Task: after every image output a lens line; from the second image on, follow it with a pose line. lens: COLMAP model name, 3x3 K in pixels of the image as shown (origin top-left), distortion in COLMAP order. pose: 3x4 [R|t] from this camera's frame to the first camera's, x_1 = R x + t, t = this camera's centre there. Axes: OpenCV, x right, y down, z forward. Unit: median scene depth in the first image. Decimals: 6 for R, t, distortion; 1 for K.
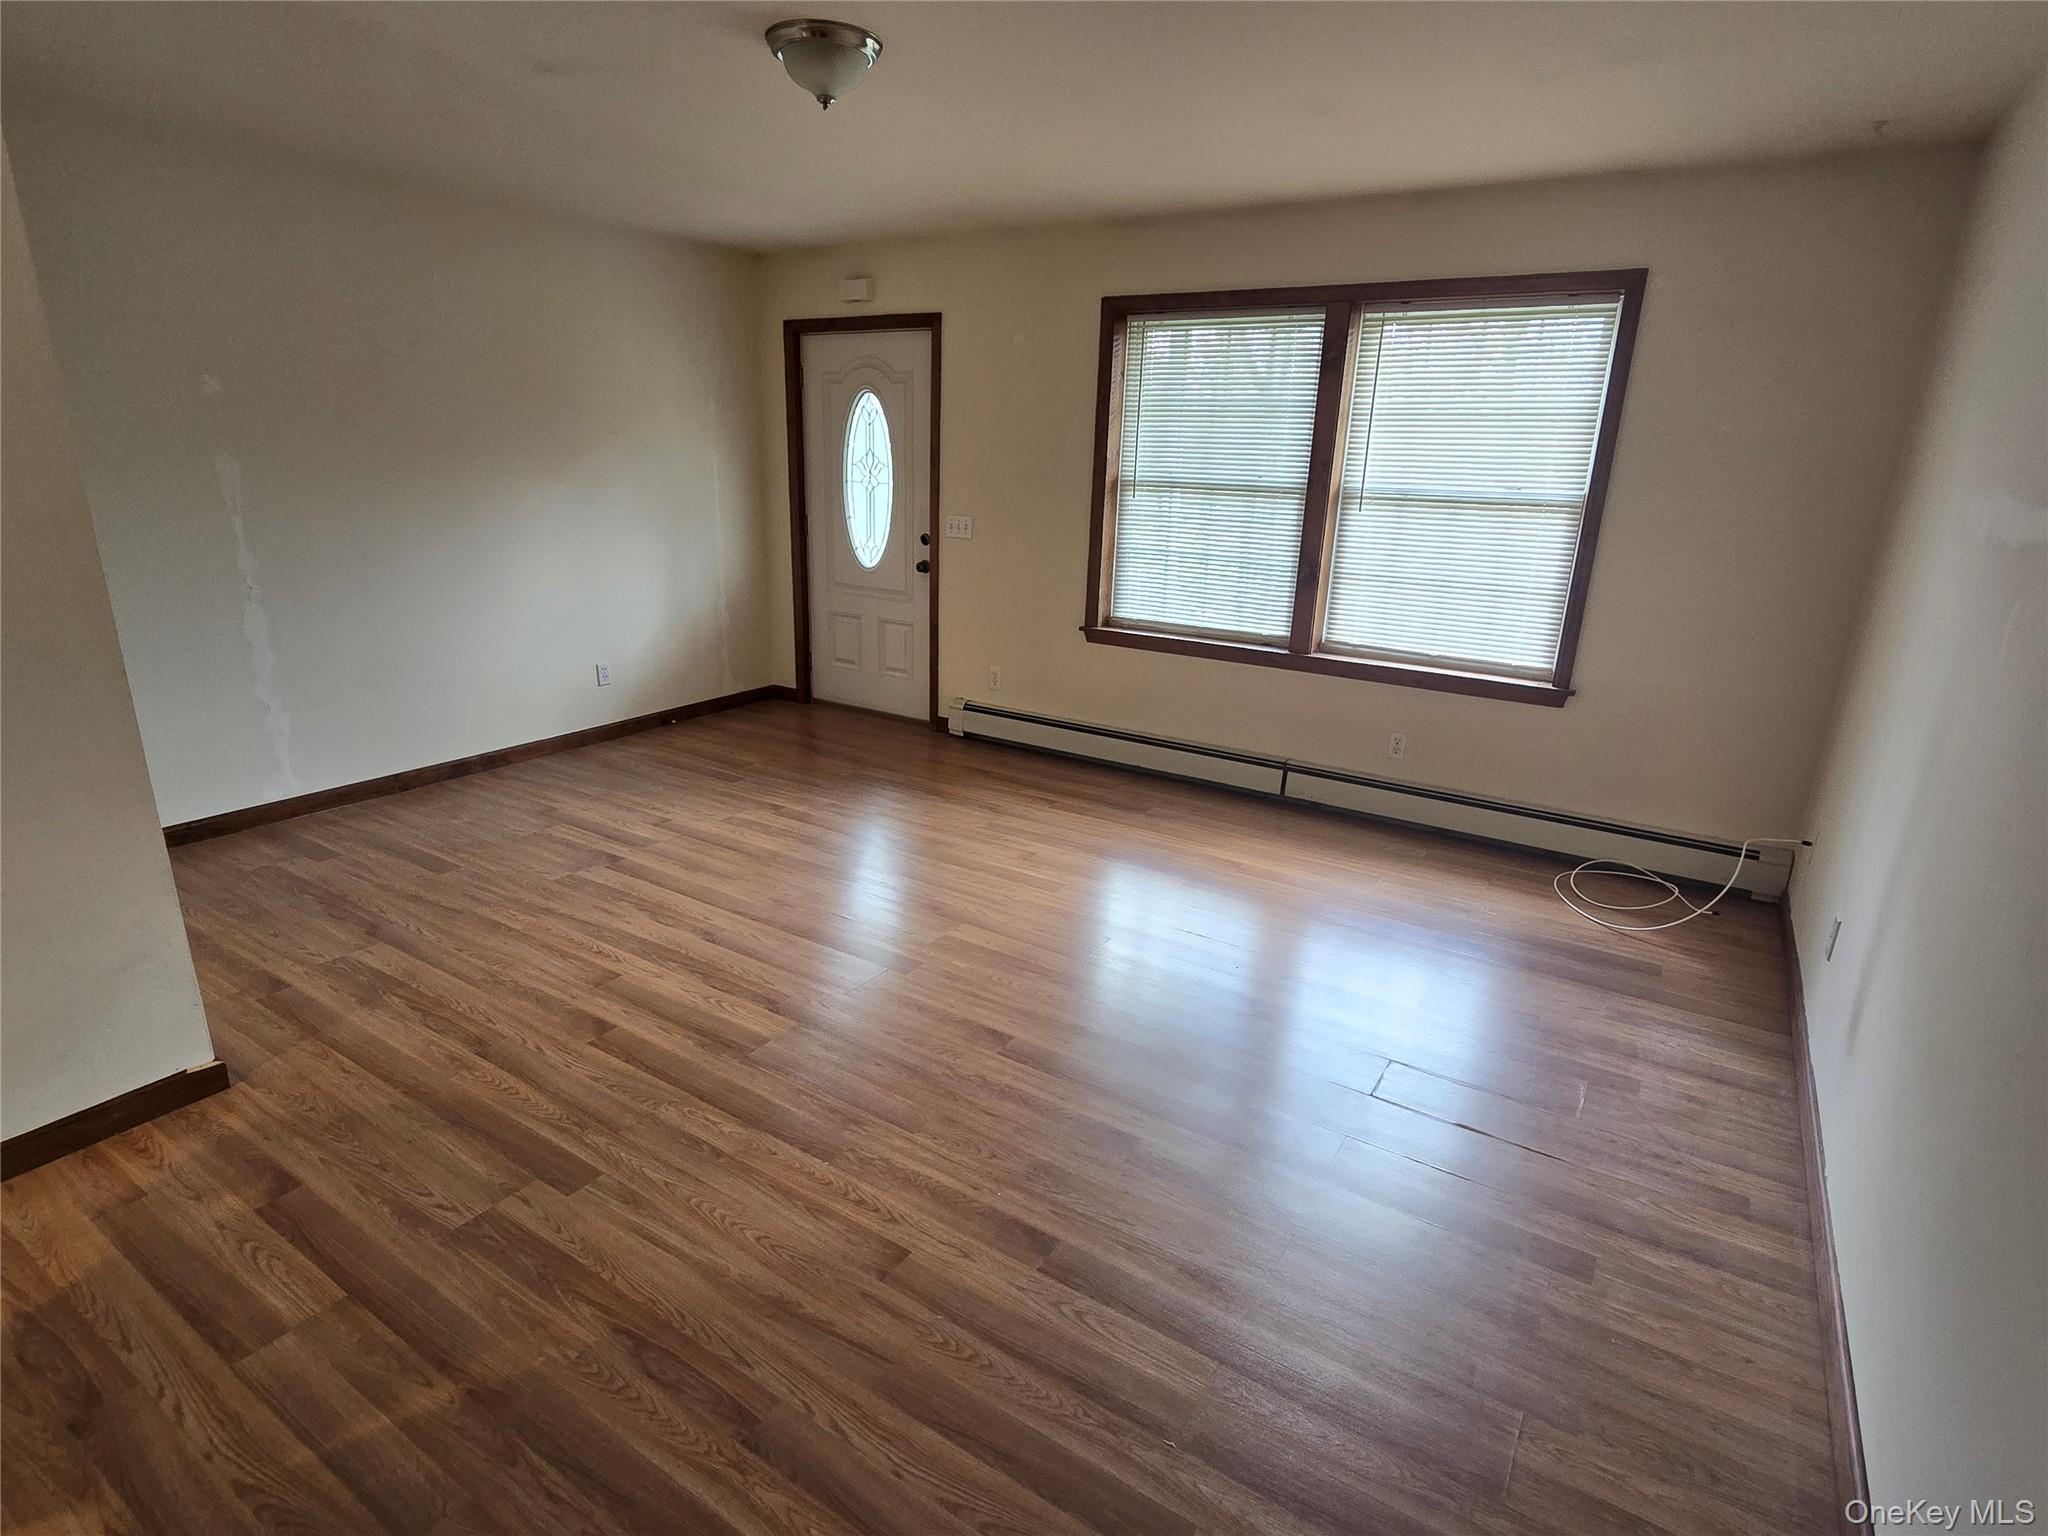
lens RADIAL K [[1054.3, 0, 1024.0], [0, 1054.3, 768.0], [0, 0, 1]] dist [-0.001048, -0.000197]
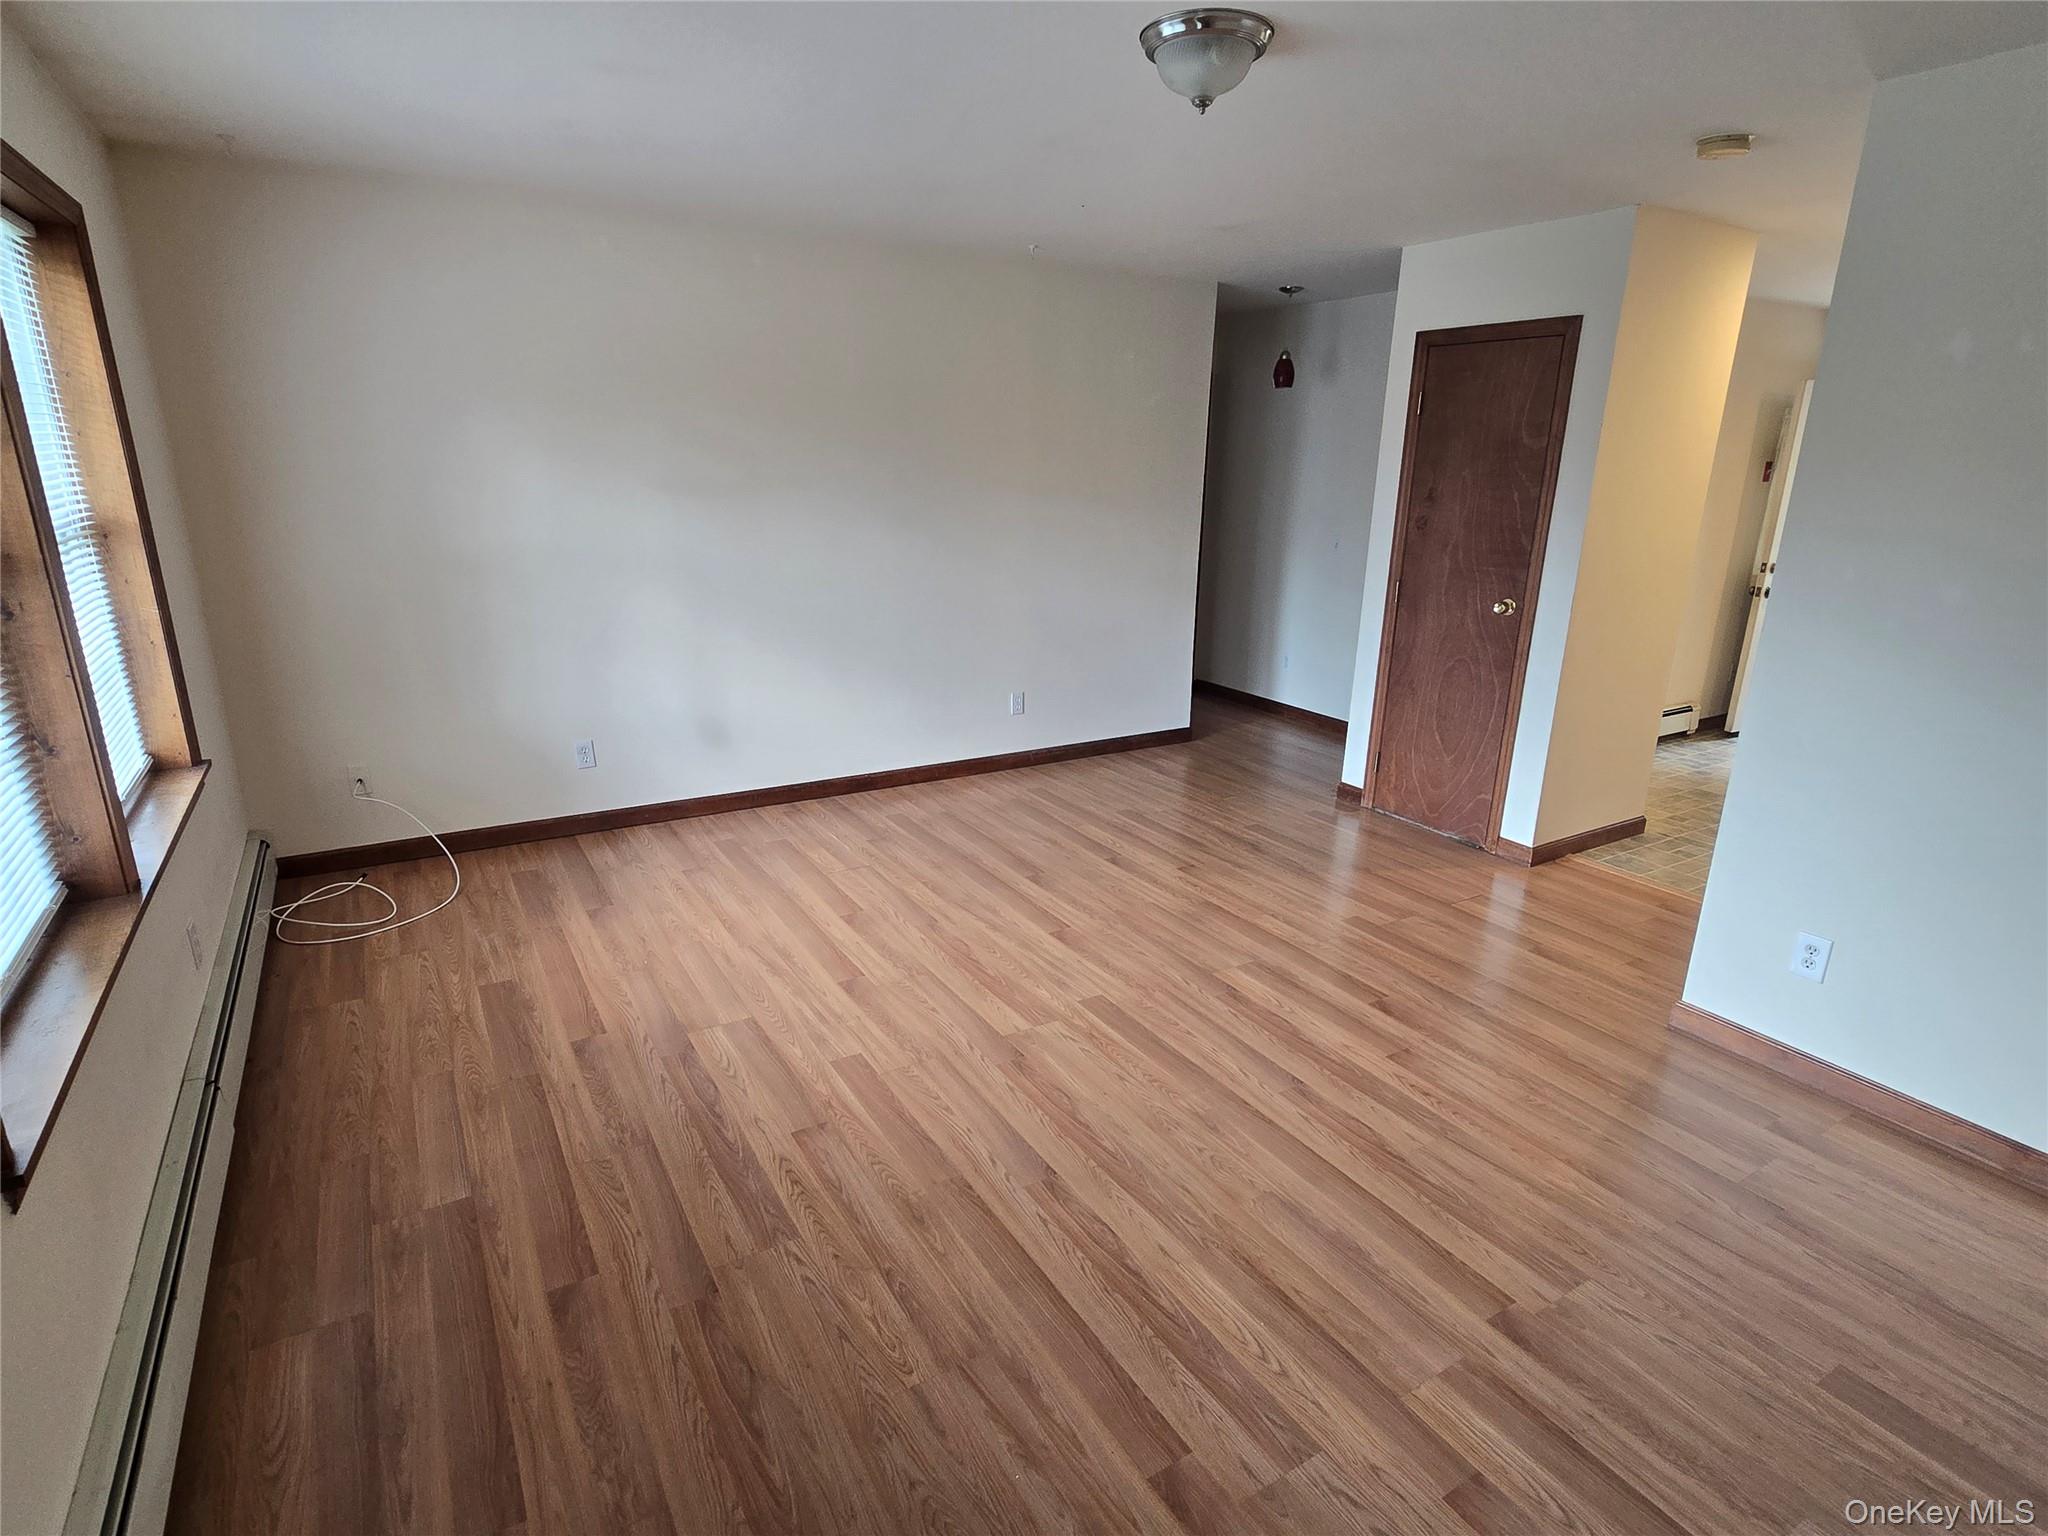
lens RADIAL K [[1054.3, 0, 1024.0], [0, 1054.3, 768.0], [0, 0, 1]] dist [-0.001048, -0.000197]
pose [[-0.896916, -0.167509, 0.409246, -0.405886], [0.087904, 0.839465, 0.536257, -0.518030], [-0.433375, 0.516952, -0.738205, 1.593368]]
